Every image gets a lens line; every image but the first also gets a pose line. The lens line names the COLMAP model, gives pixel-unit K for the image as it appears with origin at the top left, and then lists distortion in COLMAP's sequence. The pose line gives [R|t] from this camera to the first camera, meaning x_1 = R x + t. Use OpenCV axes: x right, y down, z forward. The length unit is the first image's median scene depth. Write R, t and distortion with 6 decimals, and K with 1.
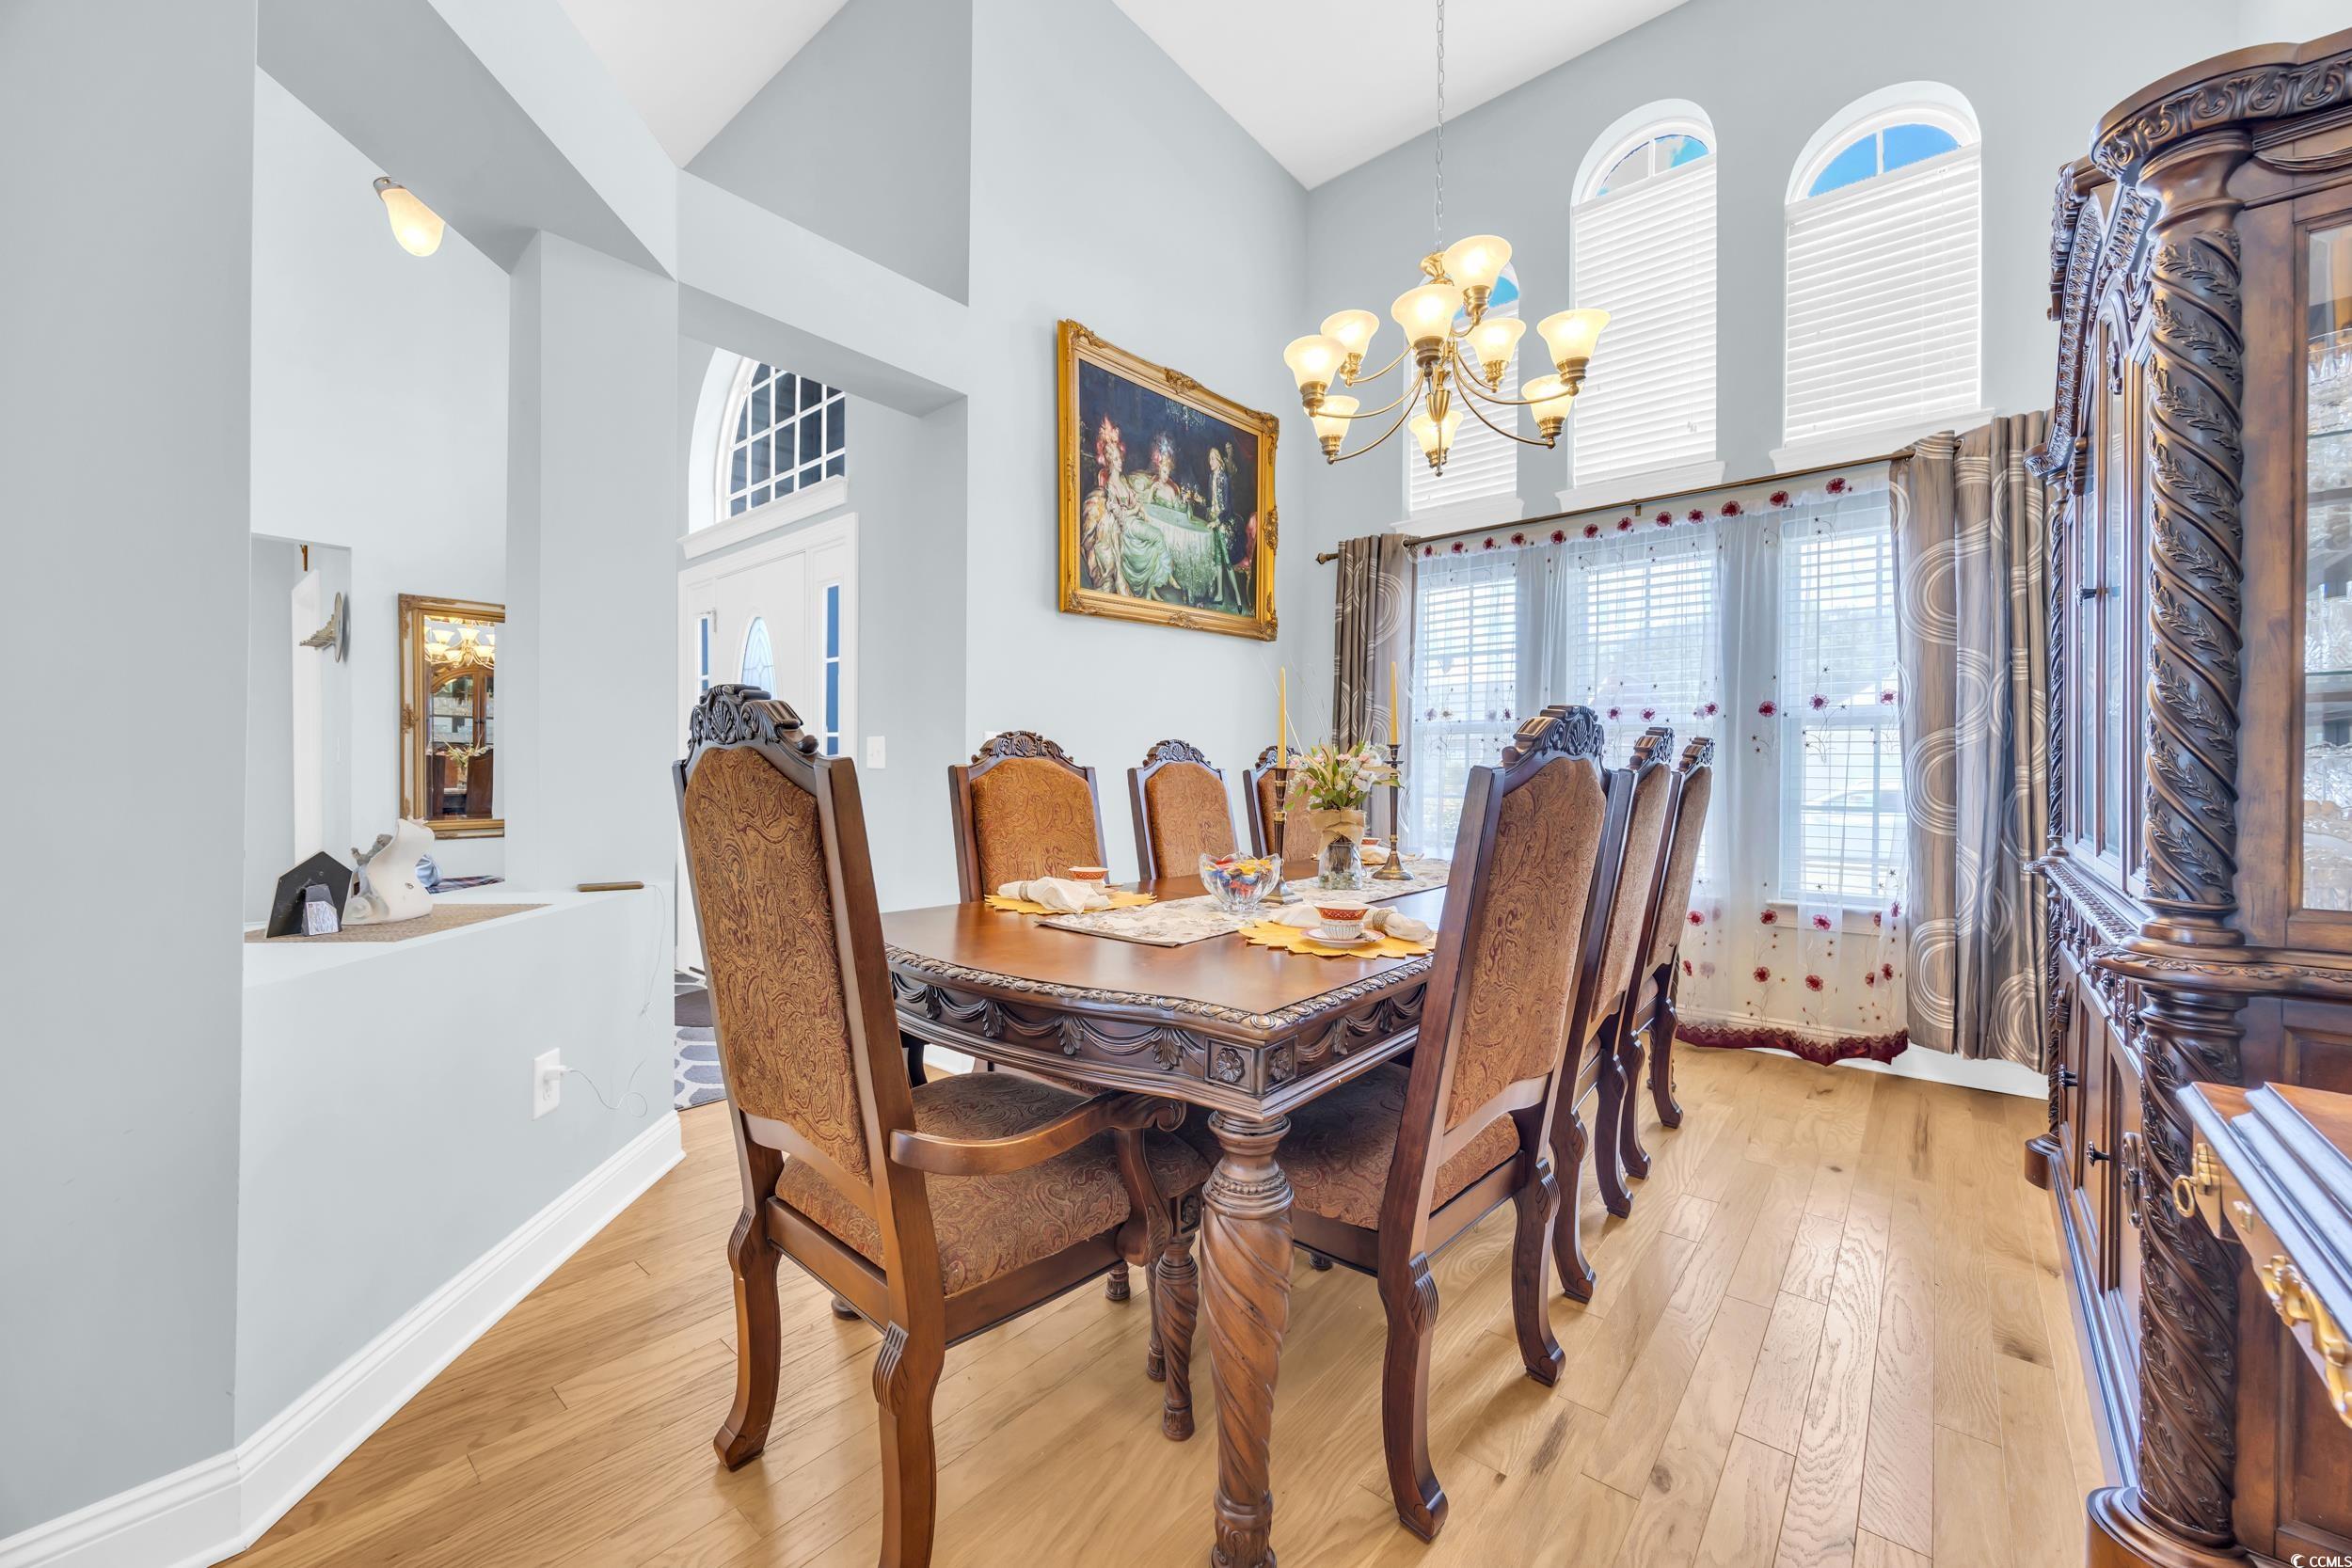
lens RADIAL K [[905.7, 0, 1175.6], [0, 905.7, 751.0], [0, 0, 1]] dist [-0.001909, -0.000354]
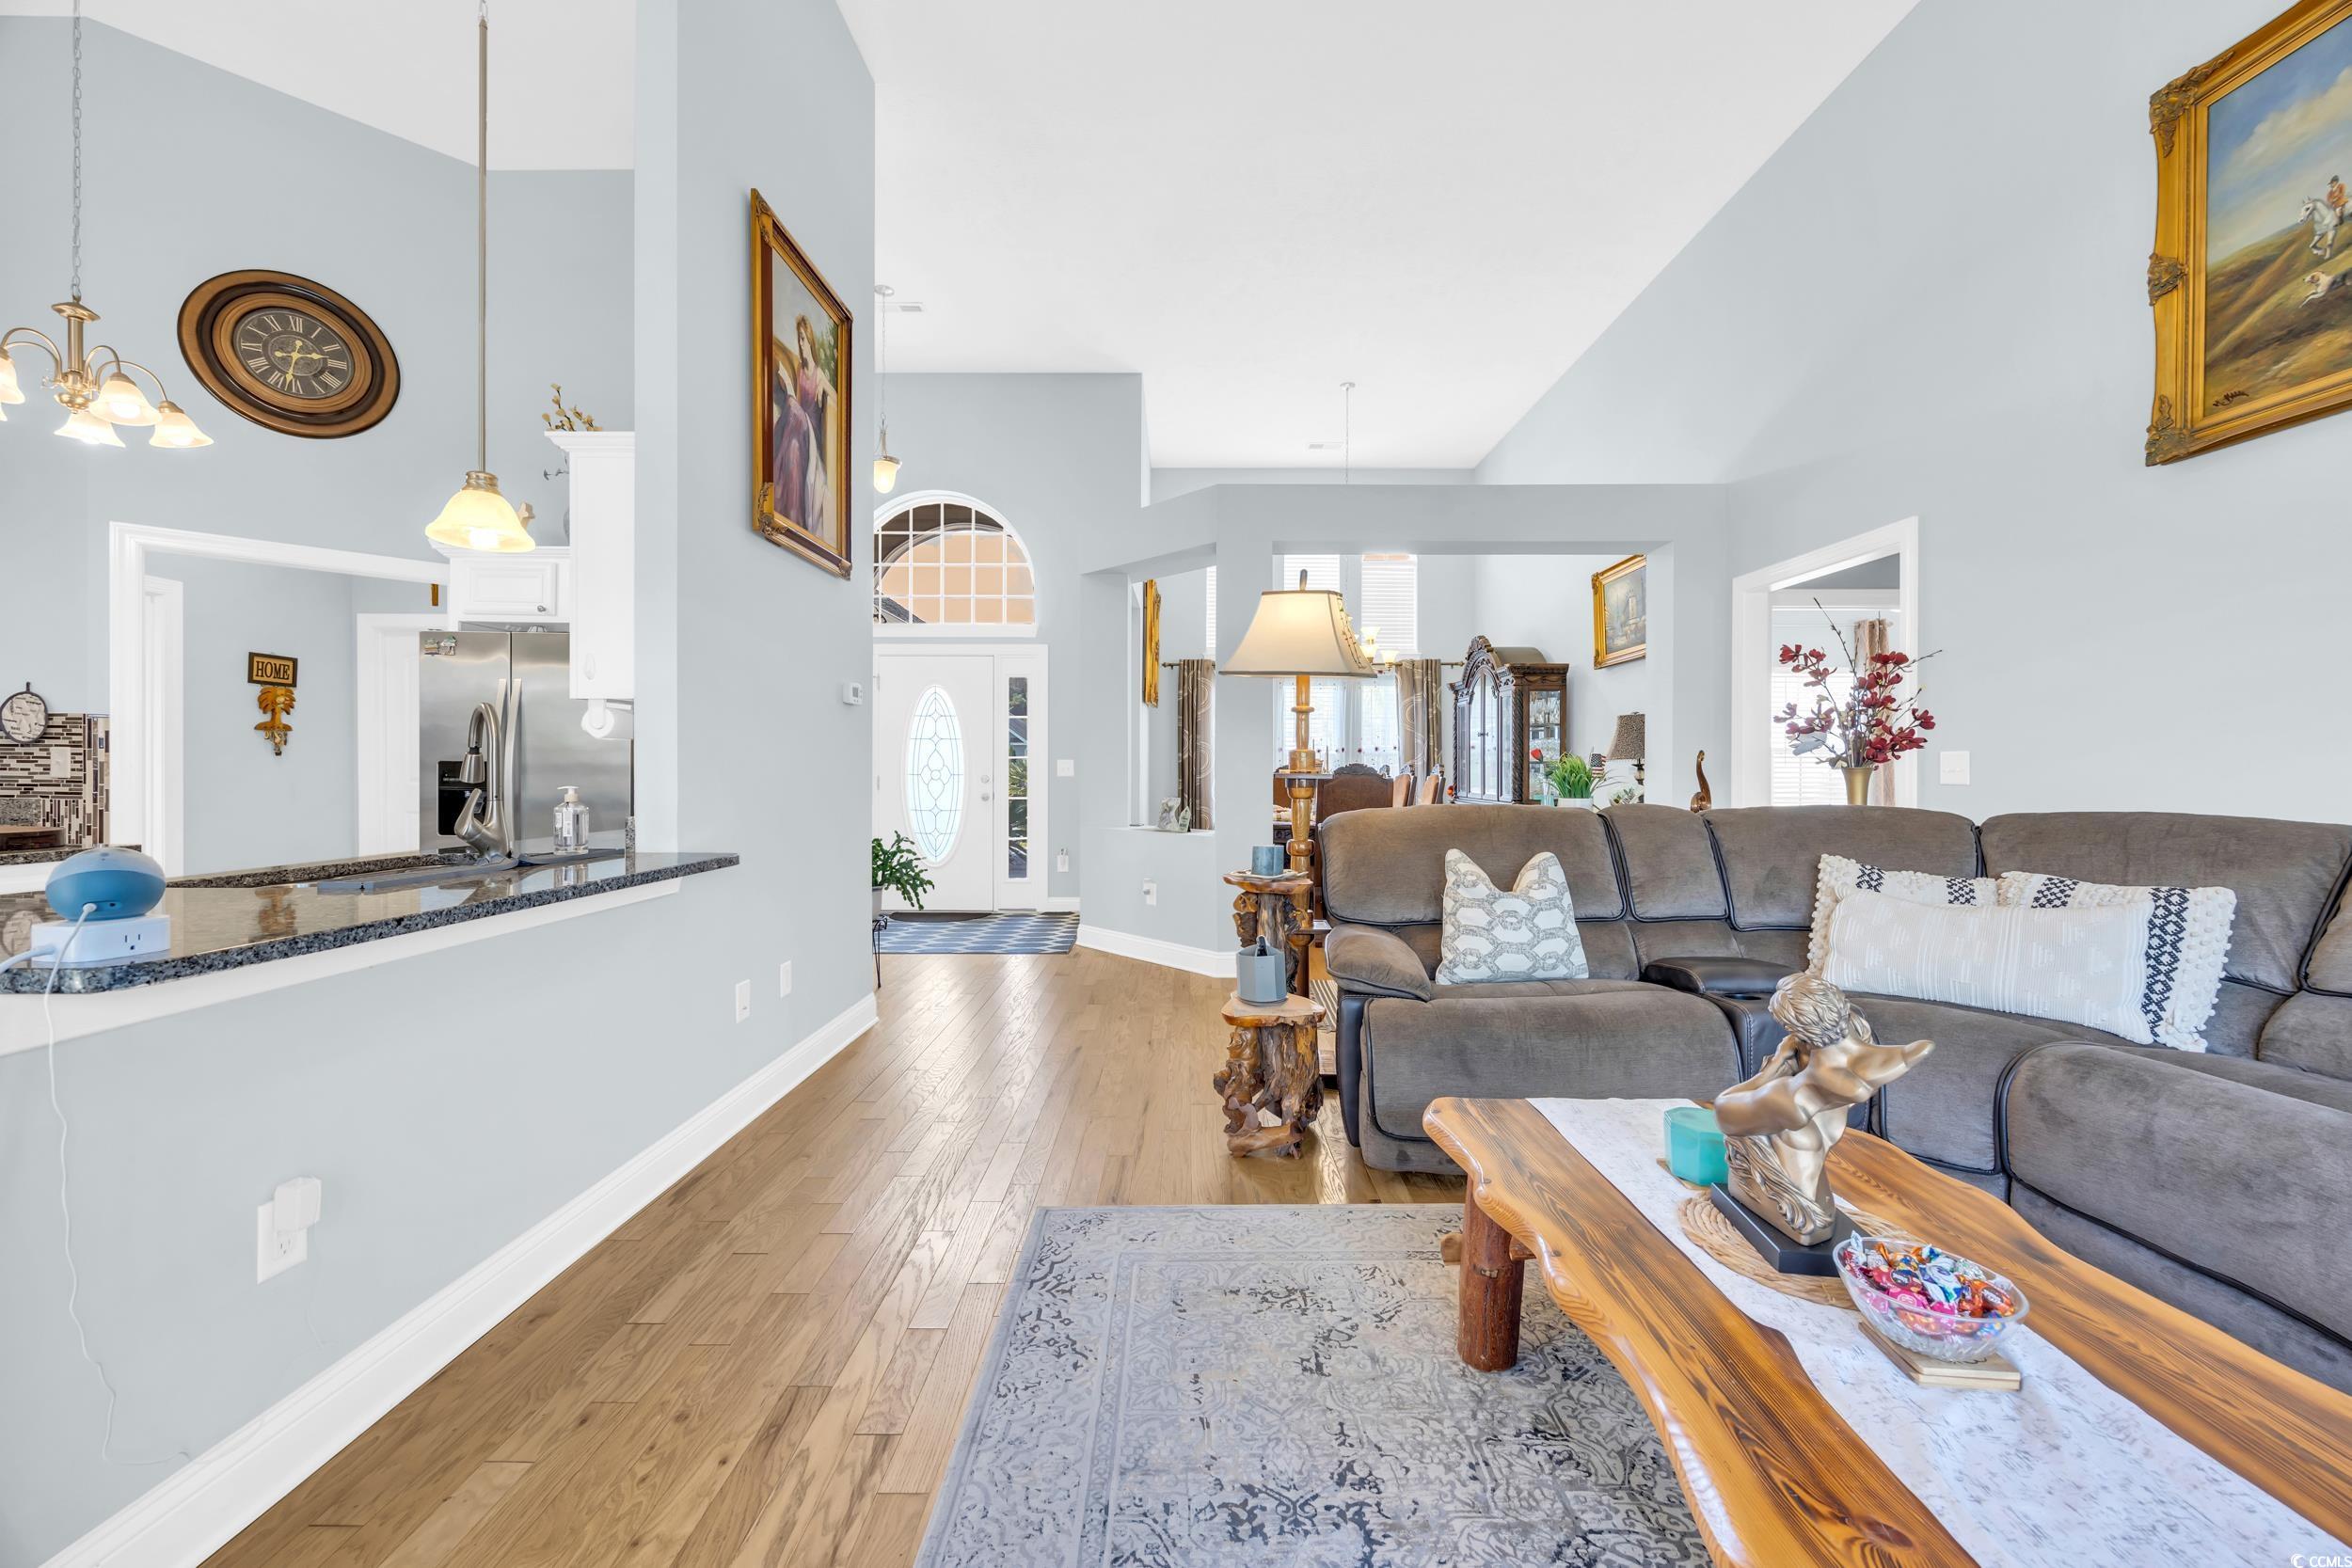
lens RADIAL K [[898.0, 0, 1183.8], [0, 898.0, 772.4], [0, 0, 1]] dist [-0.004032, -0.000220]
pose [[0.761807, -0.004805, 0.647786, -1.414861], [-0.013862, 0.999623, 0.023718, -0.036131], [-0.647656, -0.027048, 0.761453, -0.669378]]
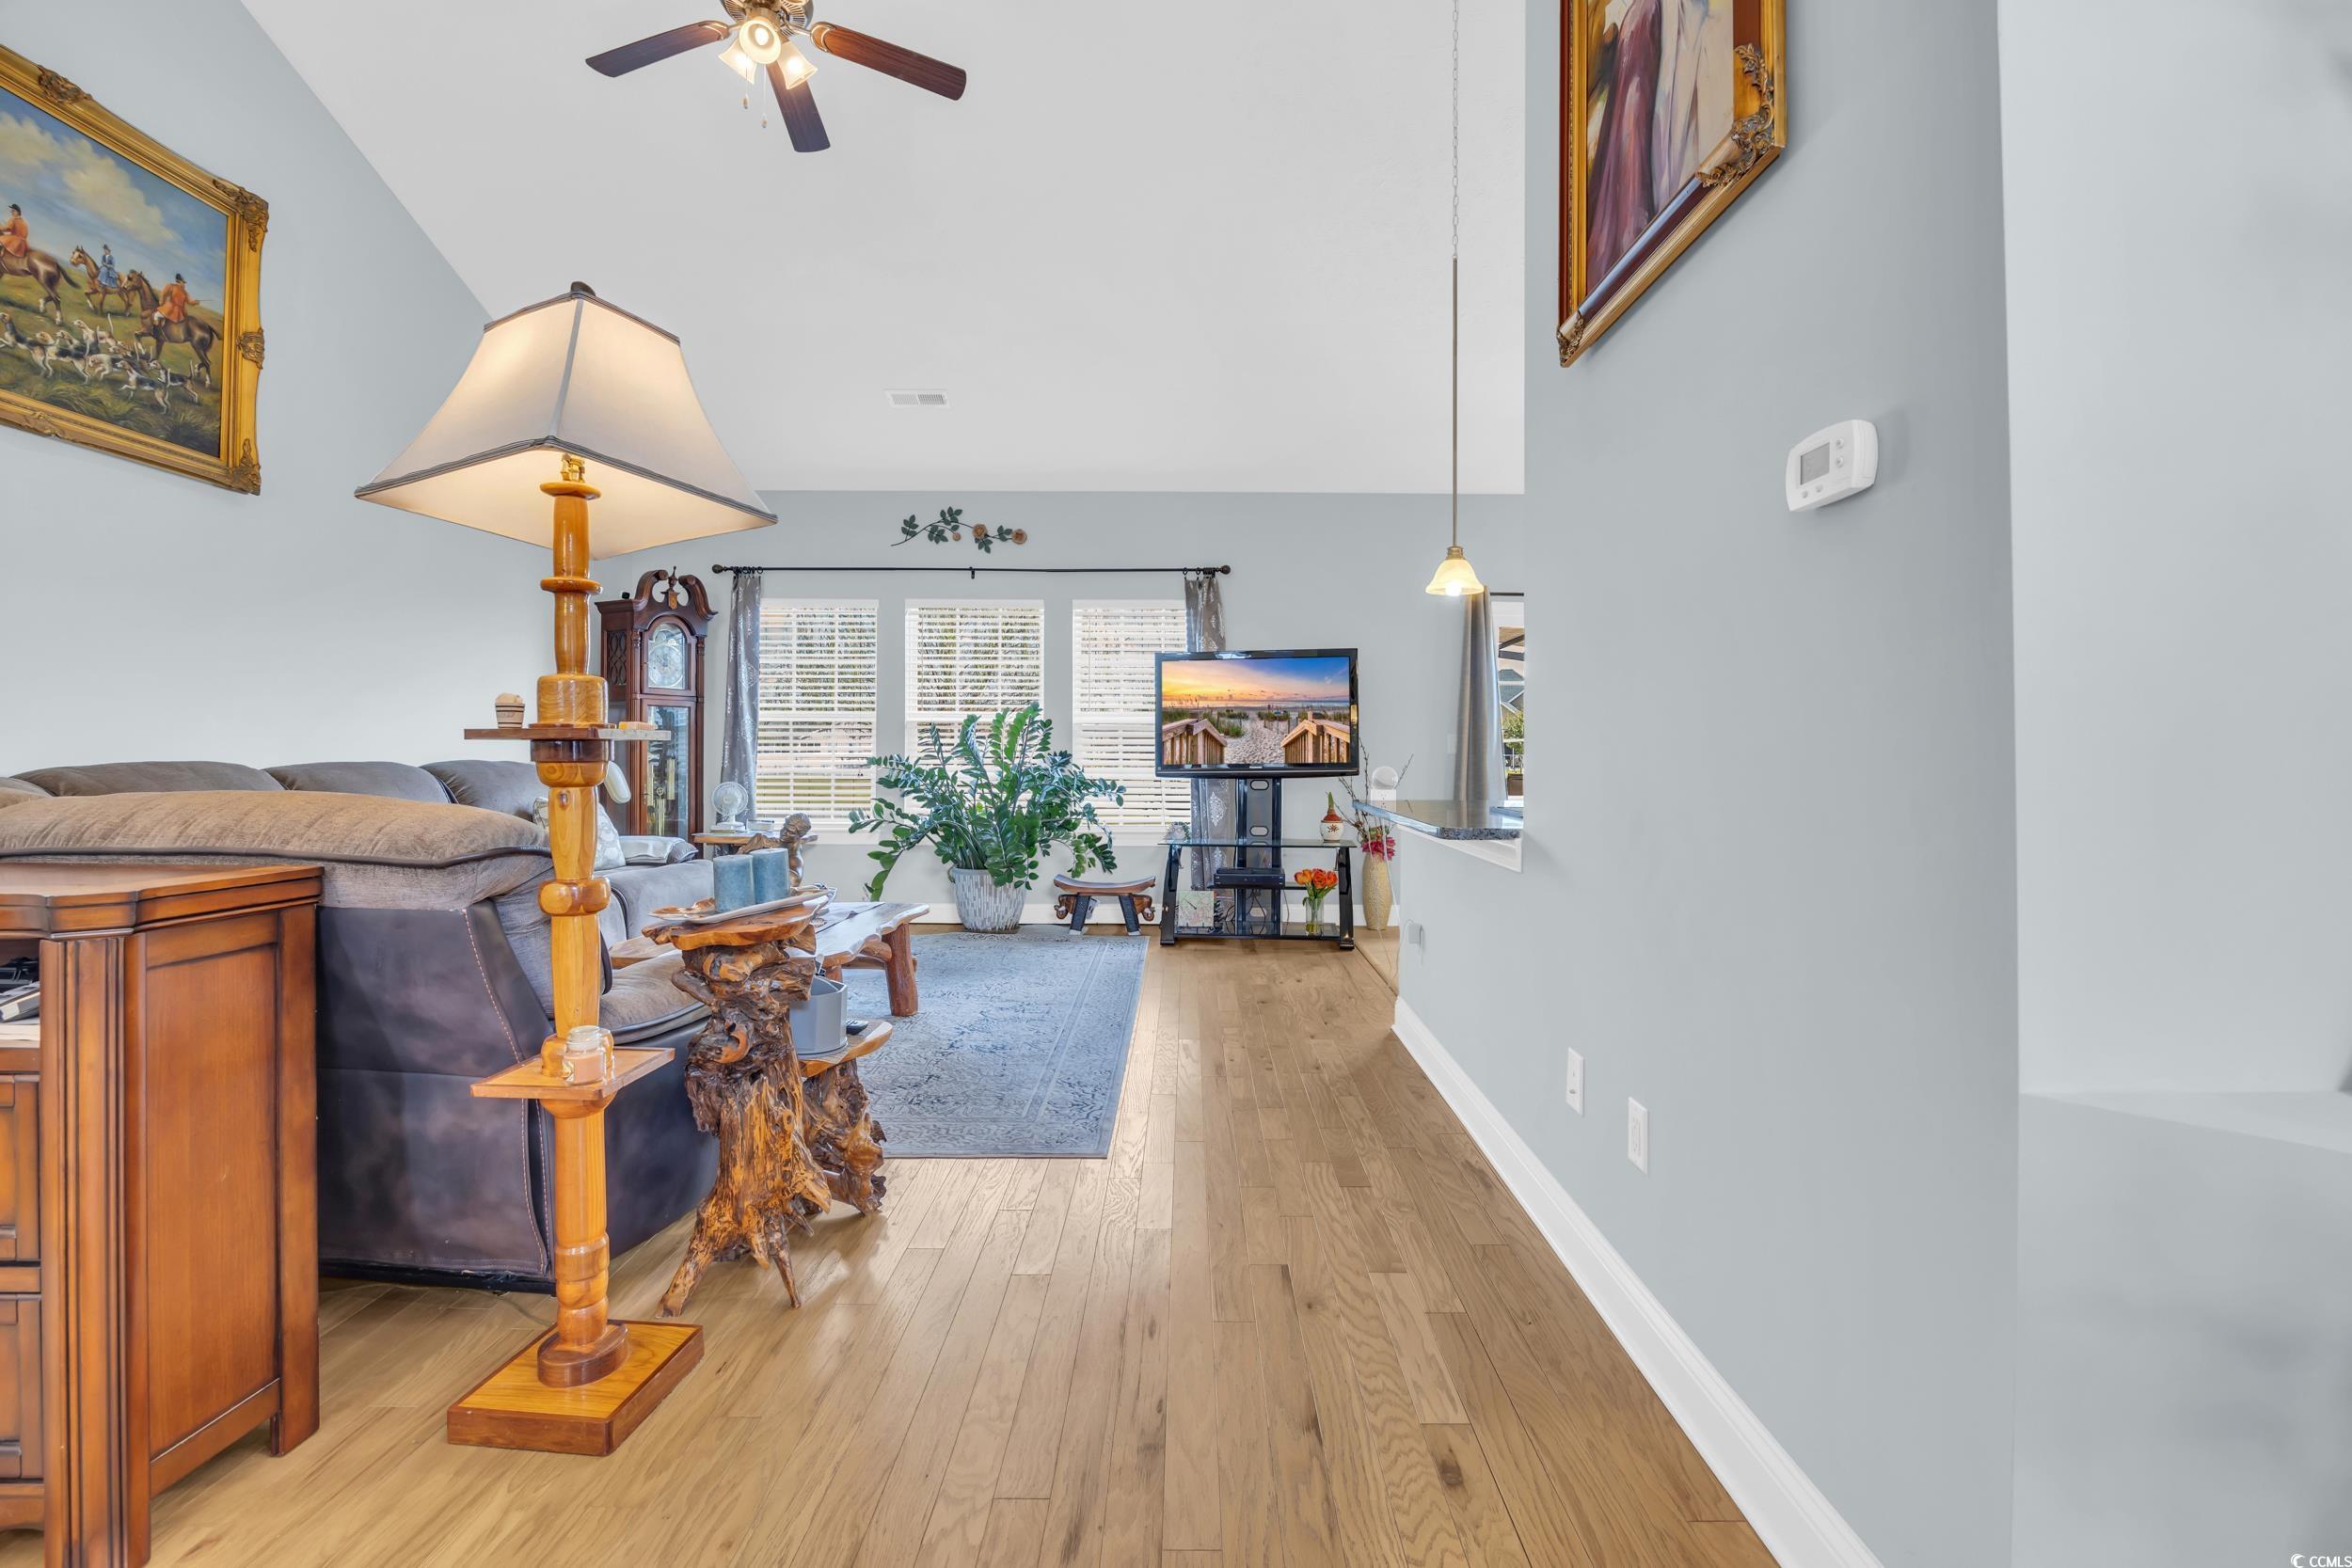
lens RADIAL K [[1028.7, 0, 1188.1], [0, 1028.7, 756.7], [0, 0, 1]] dist [-0.018638, 0.001624]
pose [[-0.761525, -0.006424, -0.648104, -0.633769], [0.007017, 0.999811, -0.018155, 0.007766], [0.648097, -0.018373, -0.761336, 0.494652]]
